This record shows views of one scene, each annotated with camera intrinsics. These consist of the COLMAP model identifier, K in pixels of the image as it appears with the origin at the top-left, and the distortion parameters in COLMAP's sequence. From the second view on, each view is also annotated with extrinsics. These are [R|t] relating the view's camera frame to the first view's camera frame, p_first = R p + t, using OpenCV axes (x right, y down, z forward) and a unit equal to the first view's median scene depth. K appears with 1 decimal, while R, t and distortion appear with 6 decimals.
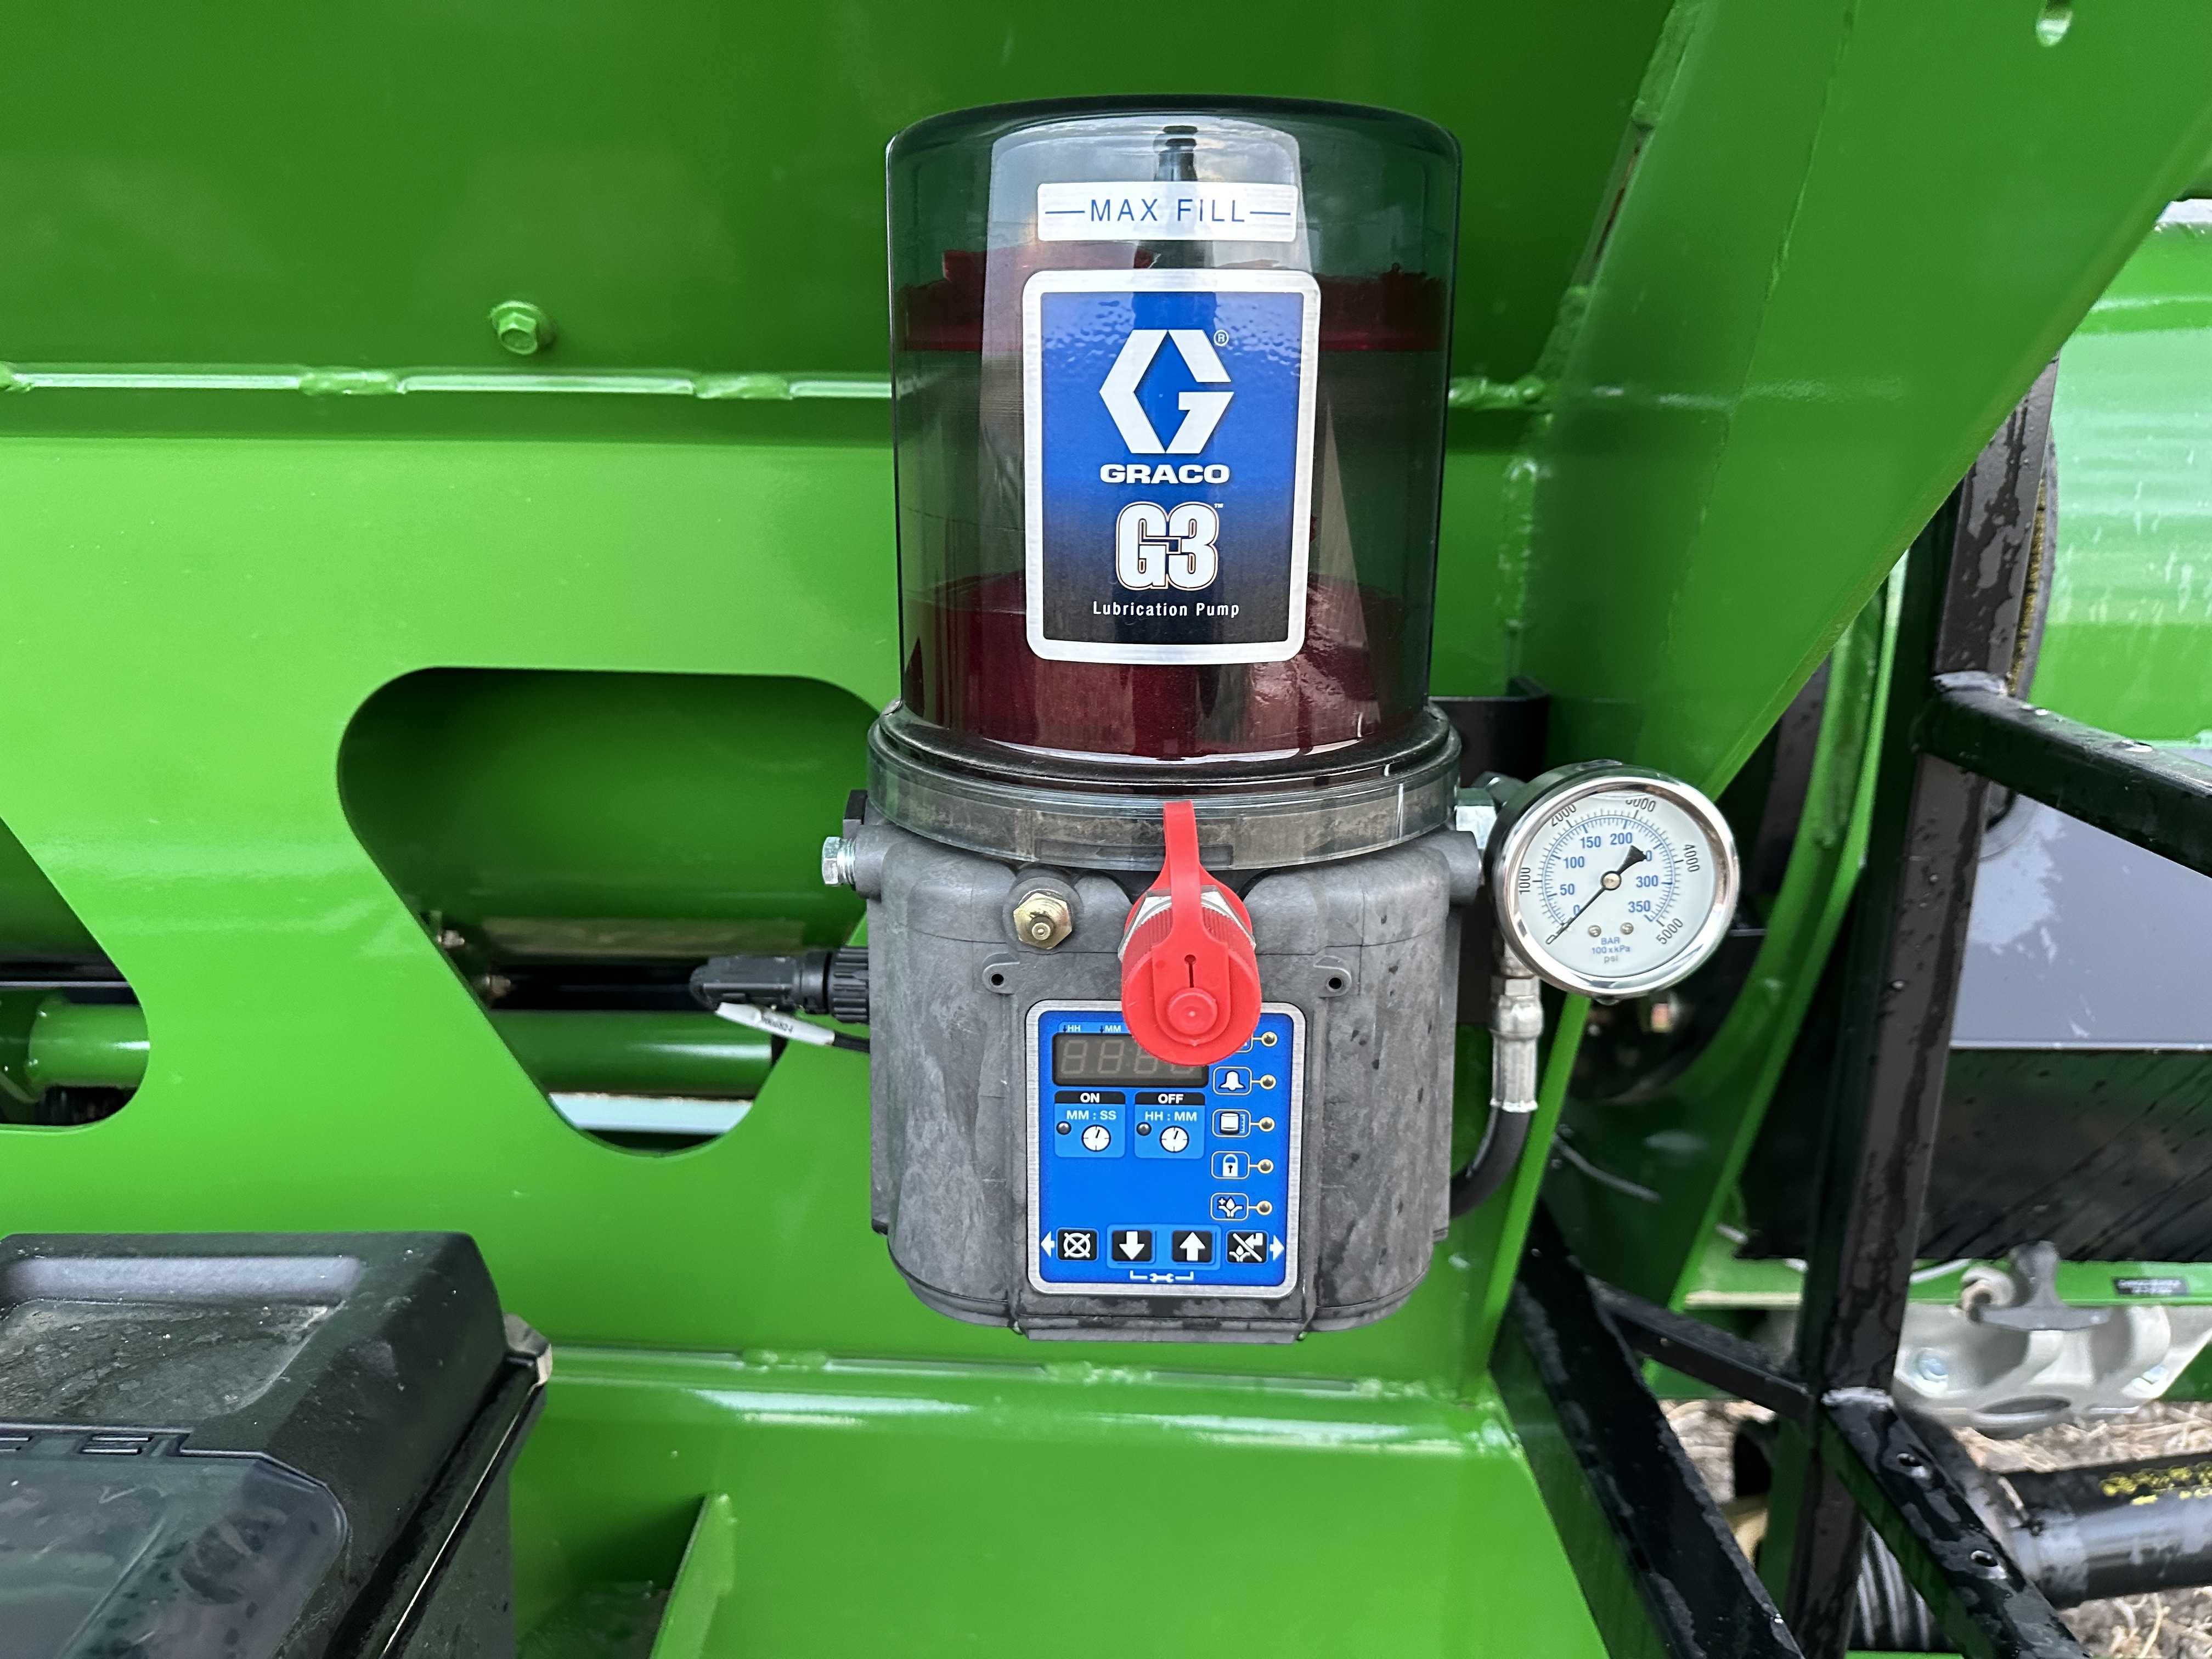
lens RADIAL K [[1496.3, 0, 1152.5], [0, 1496.3, 829.9], [0, 0, 1]] dist [0.135090, -0.172440]
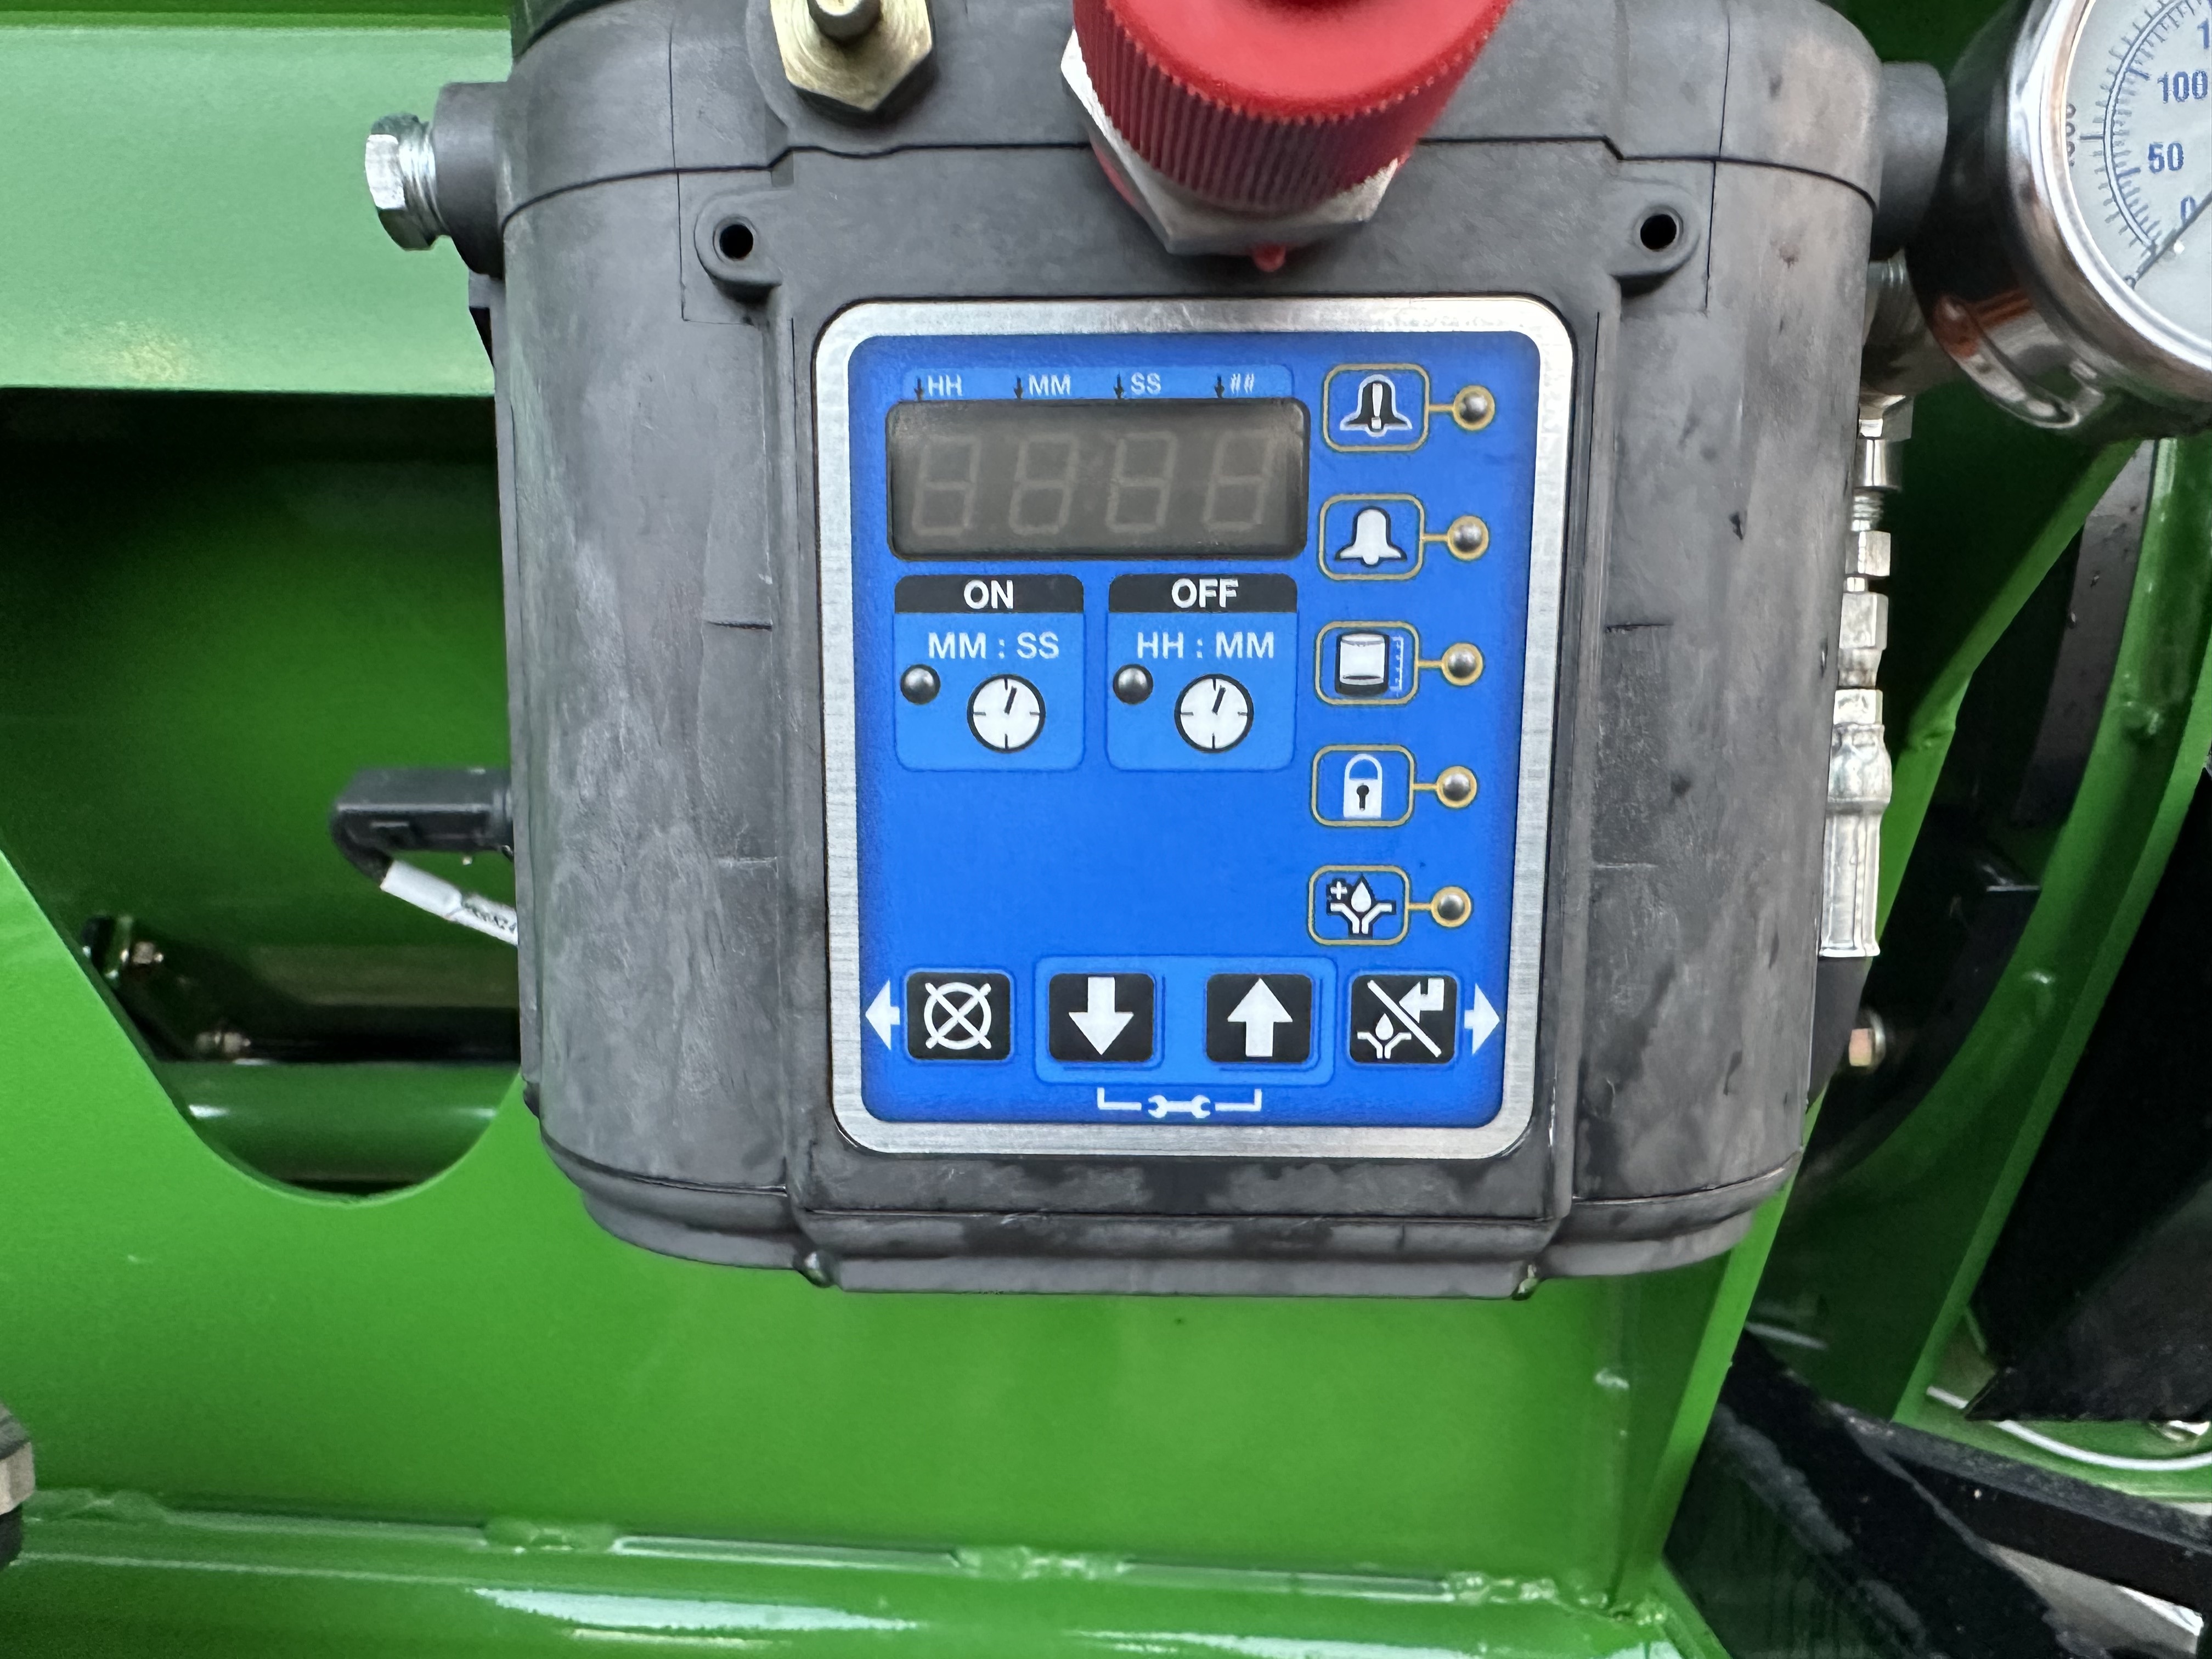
lens RADIAL K [[1749.4, 0, 1106.0], [0, 1749.4, 829.5], [0, 0, 1]] dist [-0.032781, 0.141978]
pose [[0.999985, -0.001785, -0.005124, -0.009943], [0.001311, 0.995861, -0.090885, 0.266202], [0.005265, 0.090877, 0.995848, 0.550871]]
